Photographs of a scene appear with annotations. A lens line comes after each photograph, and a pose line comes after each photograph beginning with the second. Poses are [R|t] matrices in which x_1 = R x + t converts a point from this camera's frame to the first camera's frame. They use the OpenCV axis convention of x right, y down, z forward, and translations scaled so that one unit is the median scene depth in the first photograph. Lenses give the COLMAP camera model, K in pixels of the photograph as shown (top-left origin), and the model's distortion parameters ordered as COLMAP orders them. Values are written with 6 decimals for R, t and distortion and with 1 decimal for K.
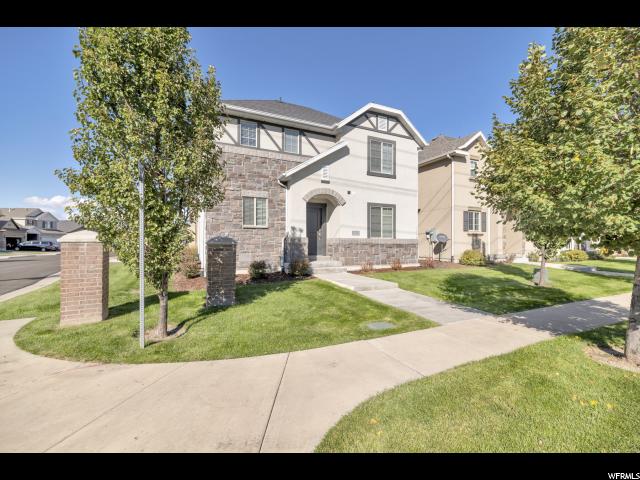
lens RADIAL K [[281.1, 0, 320.0], [0, 281.1, 240.0], [0, 0, 1]] dist [0.001055, 0.000120]
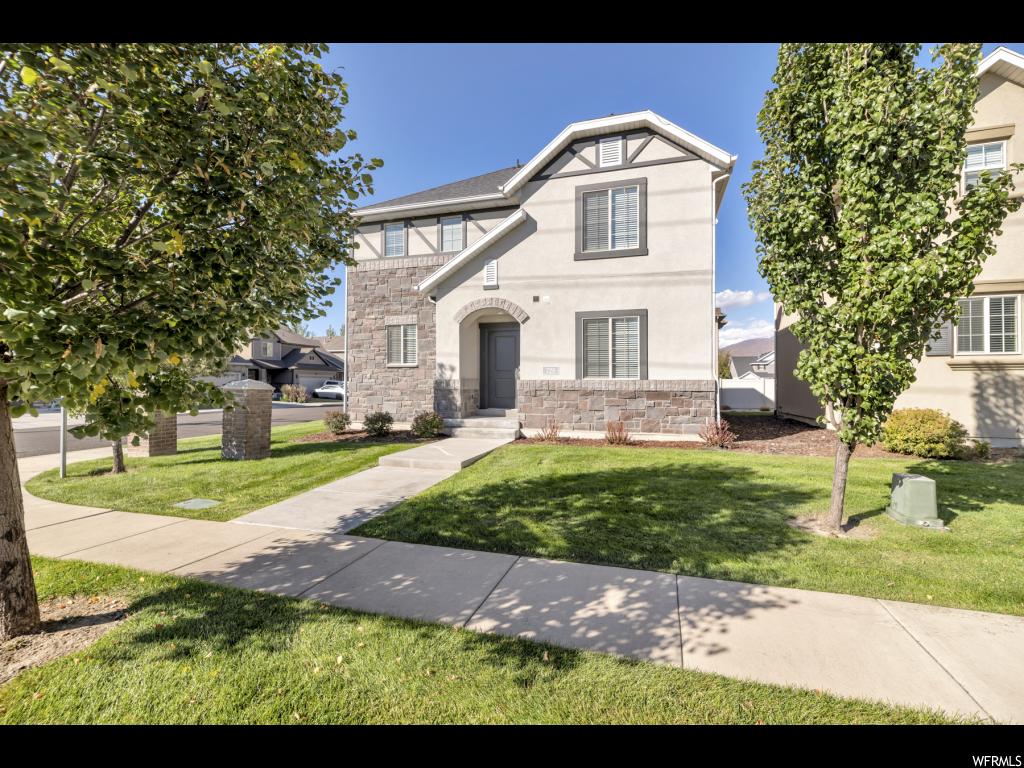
lens RADIAL K [[449.7, 0, 512.0], [0, 449.7, 384.0], [0, 0, 1]] dist [0.001055, 0.000120]
pose [[0.733674, -0.001567, -0.679500, 0.687450], [0.004667, 0.999985, 0.002732, -0.000607], [0.679486, -0.005176, 0.733671, 0.304733]]
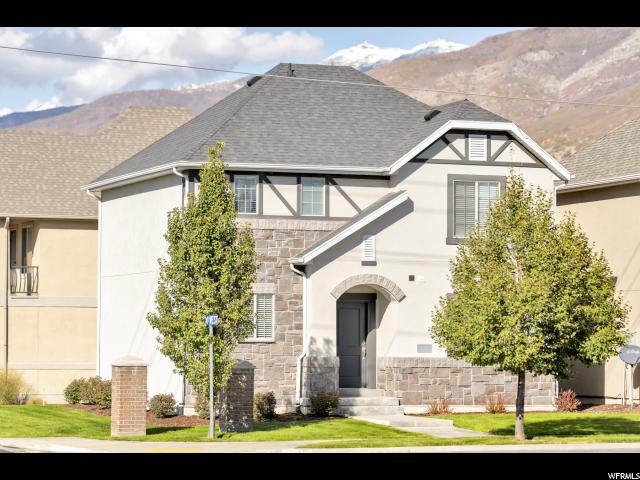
lens RADIAL K [[2227.2, 0, 320.0], [0, 2227.2, 240.0], [0, 0, 1]] dist [-0.485076, 0.277368]
pose [[0.996211, 0.000492, -0.086964, 0.313735], [-0.003793, 0.999278, -0.037799, -0.074868], [0.086883, 0.037985, 0.995494, -3.569306]]
